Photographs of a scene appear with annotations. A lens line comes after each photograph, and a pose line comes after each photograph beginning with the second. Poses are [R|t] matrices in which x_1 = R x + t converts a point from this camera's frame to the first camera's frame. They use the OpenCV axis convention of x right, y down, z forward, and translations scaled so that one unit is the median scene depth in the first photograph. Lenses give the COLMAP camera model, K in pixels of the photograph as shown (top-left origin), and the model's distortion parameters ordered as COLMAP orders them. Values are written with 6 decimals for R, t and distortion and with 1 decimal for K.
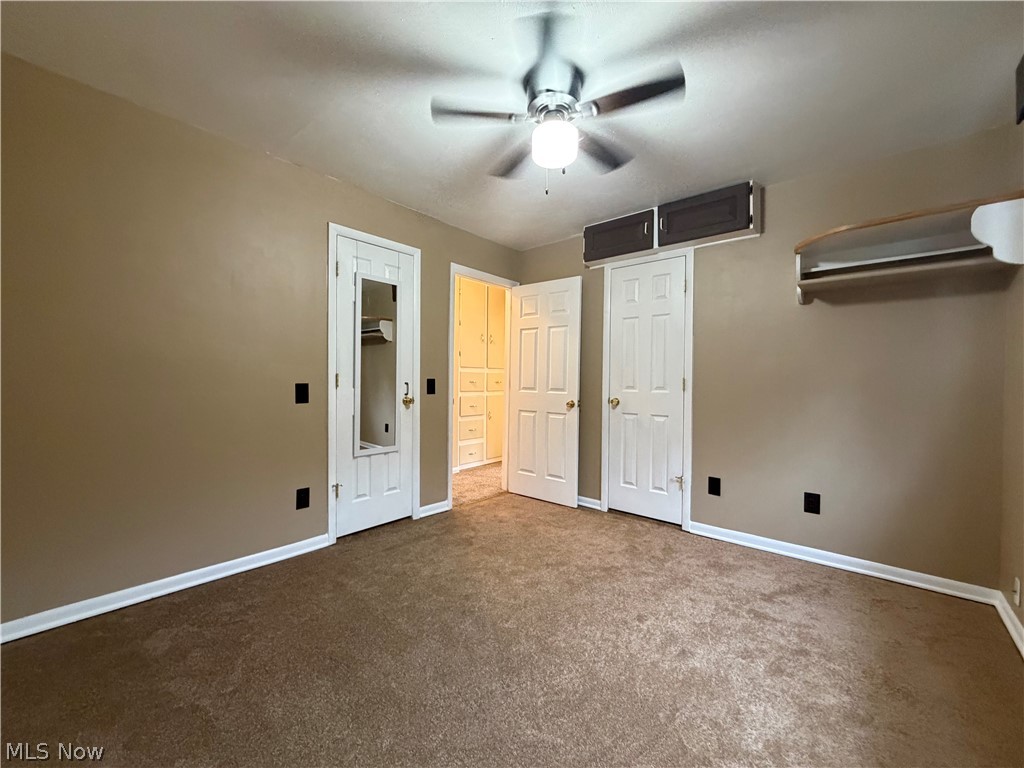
lens RADIAL K [[406.5, 0, 509.4], [0, 406.5, 382.1], [0, 0, 1]] dist [0.001605, -0.000770]
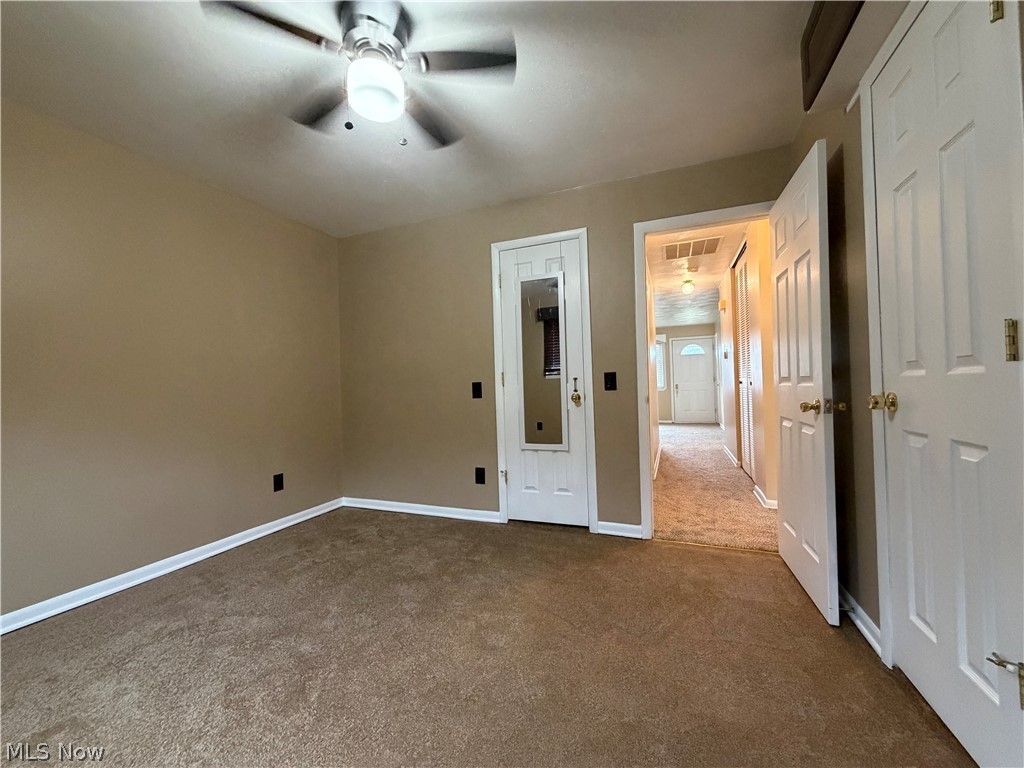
lens RADIAL K [[406.5, 0, 512.7], [0, 406.5, 384.6], [0, 0, 1]] dist [0.001605, -0.000770]
pose [[0.339384, -0.030541, -0.940152, 0.566269], [0.023038, 0.999443, -0.024150, 0.035192], [0.940366, -0.013463, 0.339899, 0.559126]]
